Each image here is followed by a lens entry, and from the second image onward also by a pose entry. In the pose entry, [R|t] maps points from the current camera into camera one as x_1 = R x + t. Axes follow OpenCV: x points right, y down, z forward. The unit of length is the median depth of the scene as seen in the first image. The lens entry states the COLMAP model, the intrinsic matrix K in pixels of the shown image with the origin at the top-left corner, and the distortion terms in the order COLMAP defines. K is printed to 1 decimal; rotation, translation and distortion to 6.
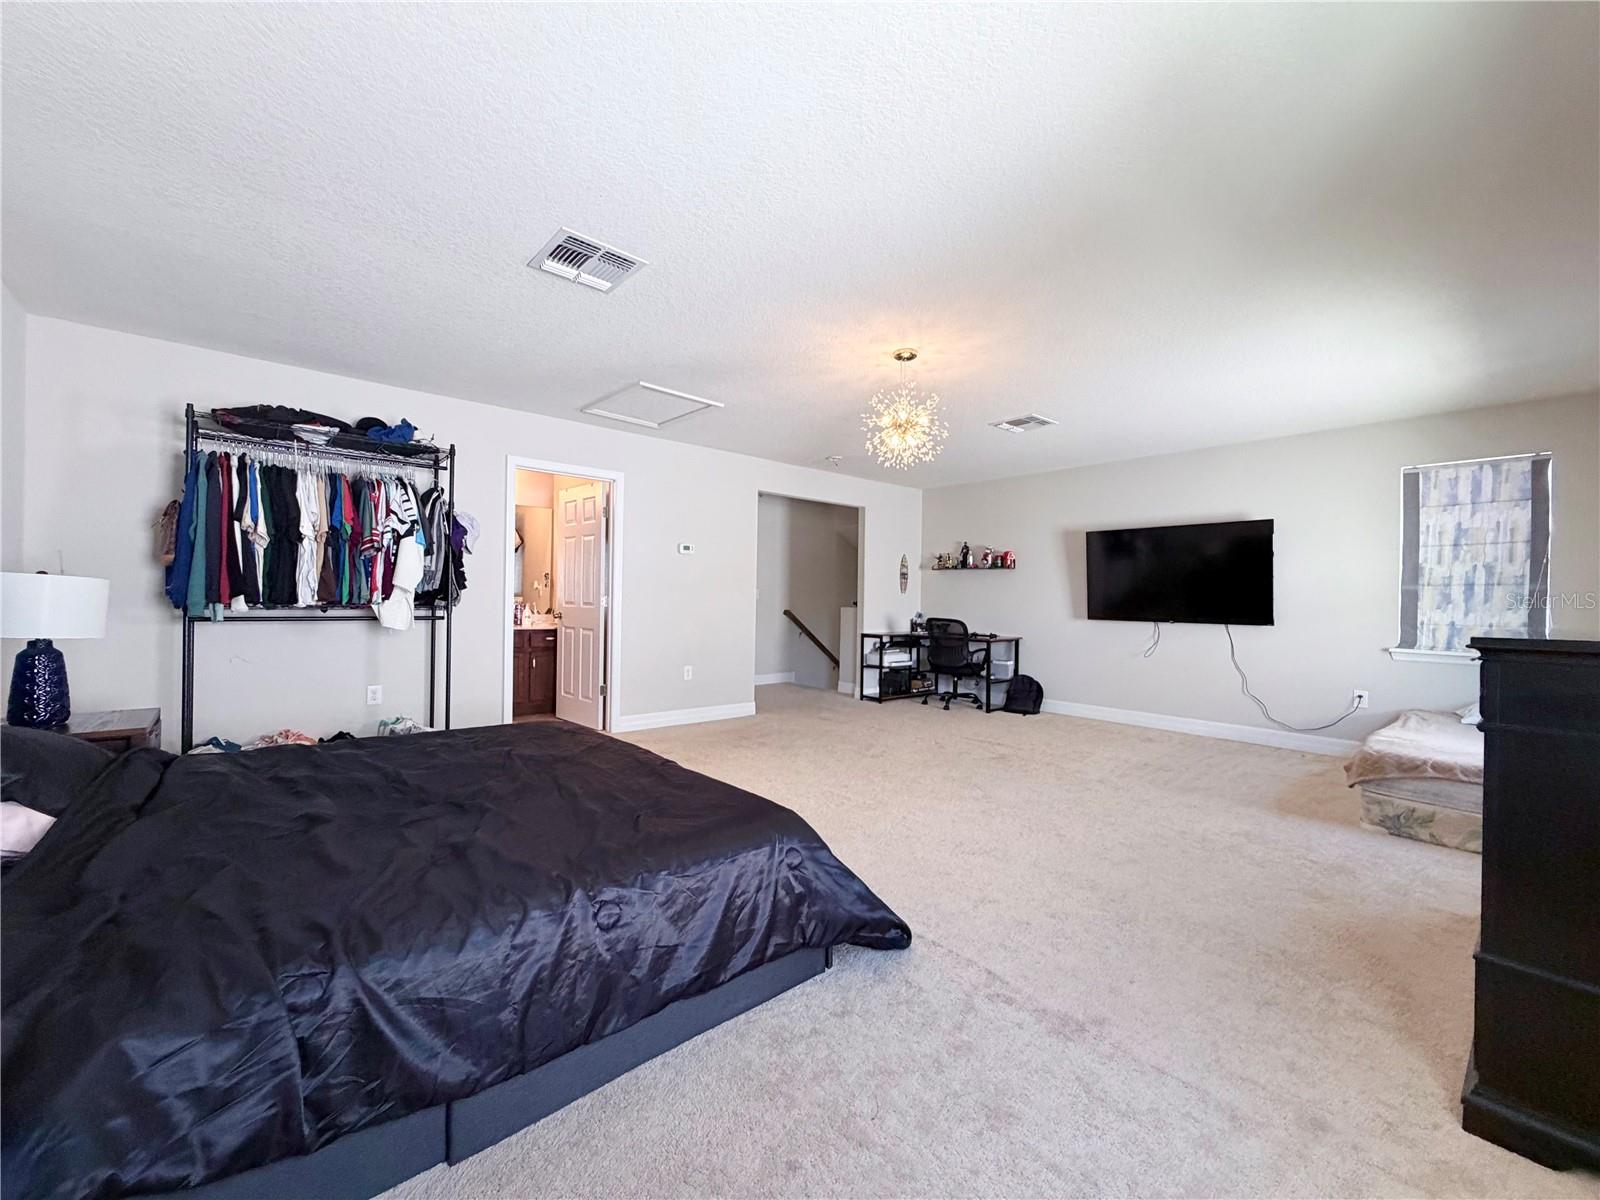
lens RADIAL K [[636.6, 0, 796.3], [0, 636.6, 601.6], [0, 0, 1]] dist [0.000124, -0.000098]
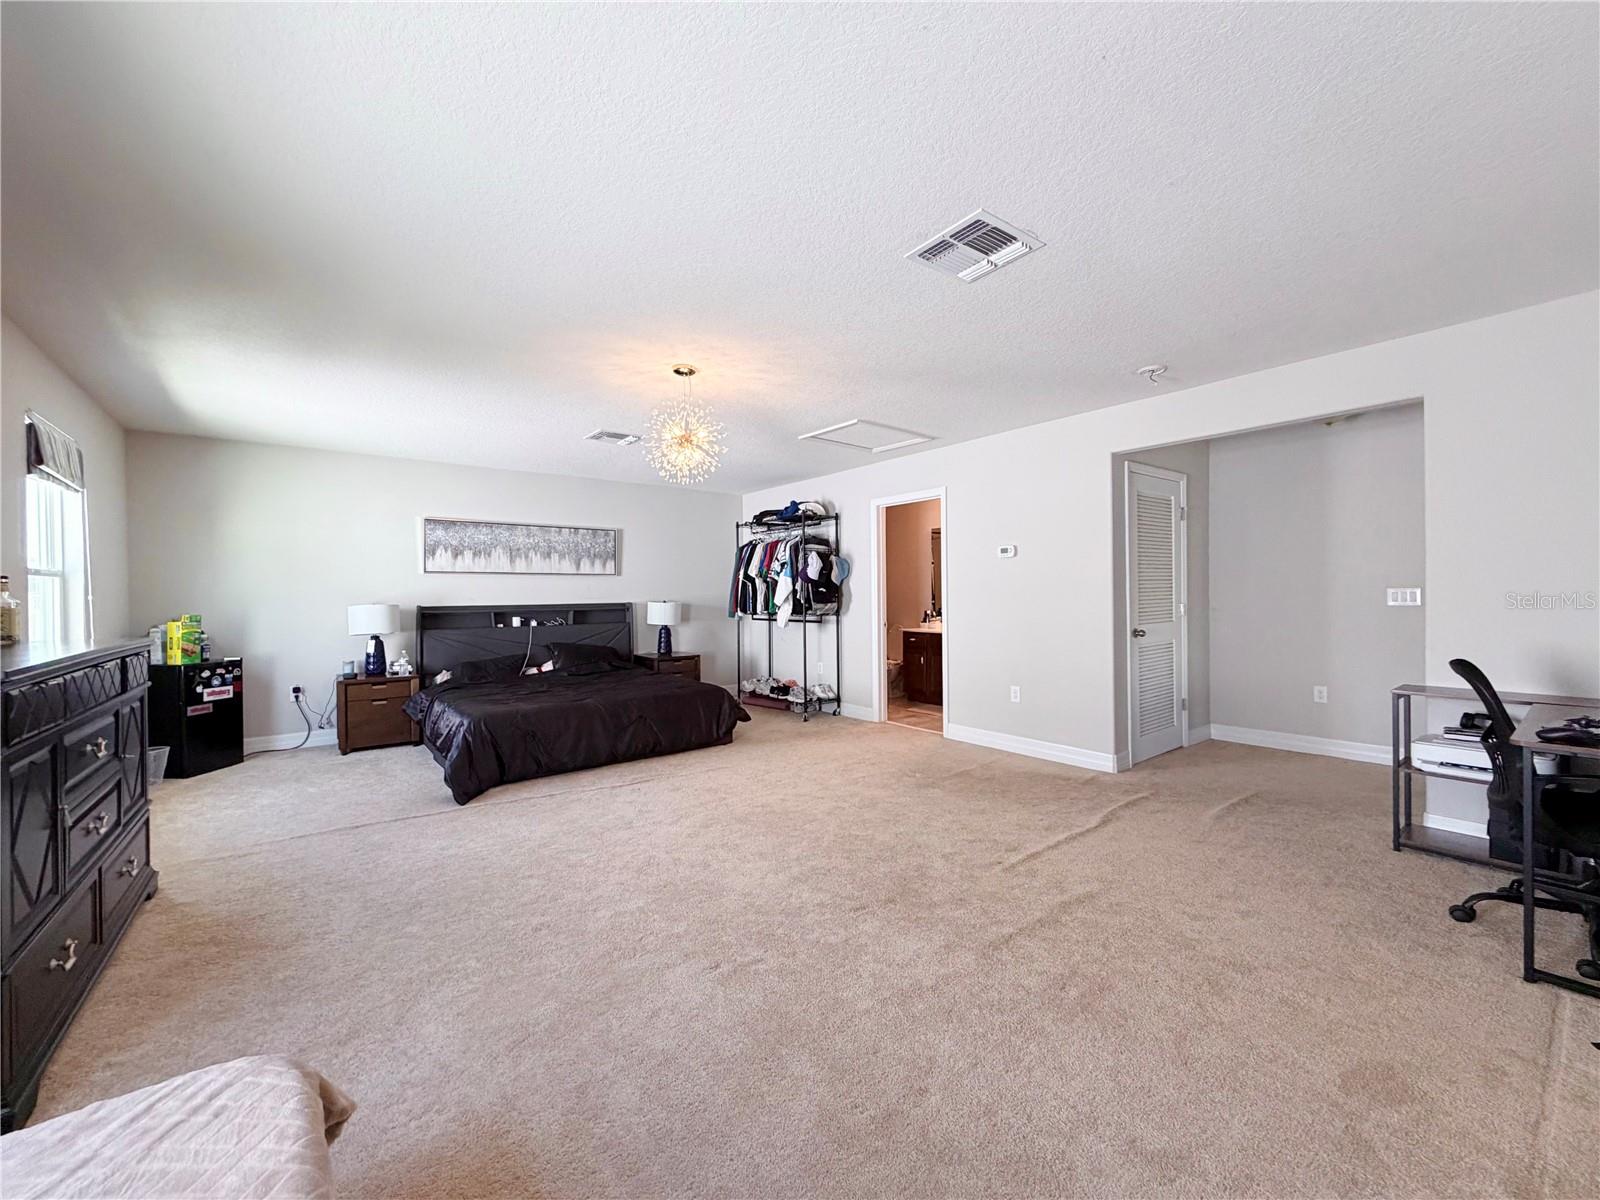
lens RADIAL K [[636.6, 0, 796.3], [0, 636.6, 601.6], [0, 0, 1]] dist [0.000124, -0.000098]
pose [[-0.063186, -0.007715, -0.997972, 1.020835], [0.002927, 0.999964, -0.007916, -0.010969], [0.997998, -0.003421, -0.063161, 1.088077]]
